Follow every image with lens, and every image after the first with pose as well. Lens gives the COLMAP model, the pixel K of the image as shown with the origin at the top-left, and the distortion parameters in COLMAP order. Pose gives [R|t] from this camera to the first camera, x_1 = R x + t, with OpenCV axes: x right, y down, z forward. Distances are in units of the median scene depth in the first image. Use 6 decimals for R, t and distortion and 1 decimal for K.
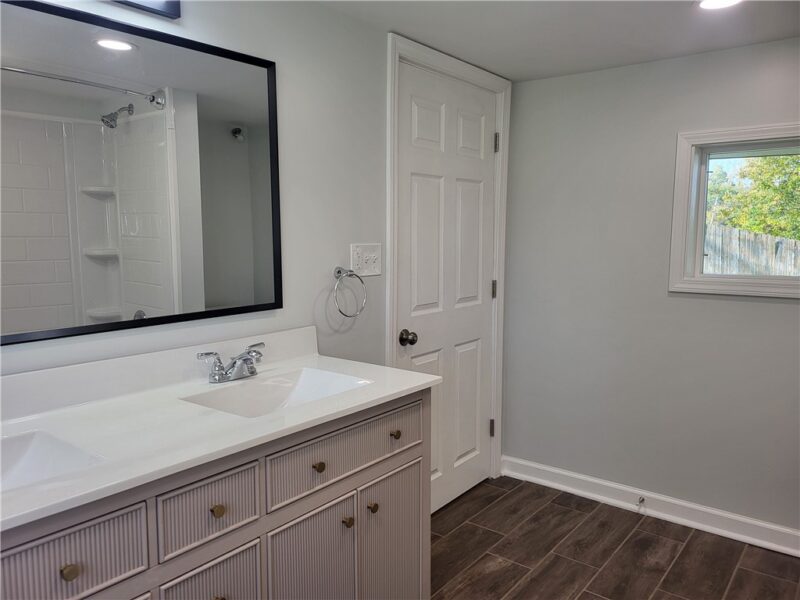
lens RADIAL K [[610.1, 0, 400.0], [0, 610.1, 300.0], [0, 0, 1]] dist [0.008839, 0.005628]
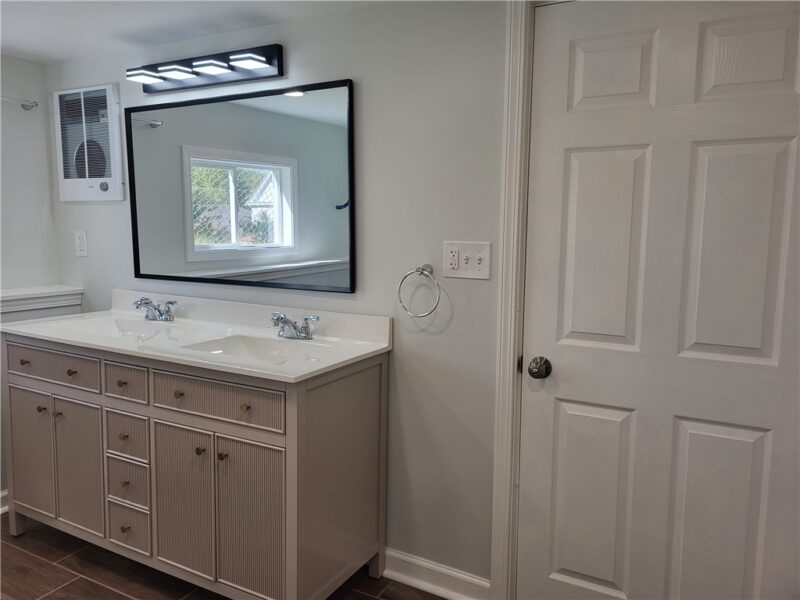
lens RADIAL K [[605.2, 0, 399.4], [0, 605.2, 291.0], [0, 0, 1]] dist [0.000395, -0.005427]
pose [[0.163940, 0.099699, -0.981419, 0.726144], [-0.129203, 0.988480, 0.078834, -0.071251], [0.977973, 0.113878, 0.174932, 0.704162]]
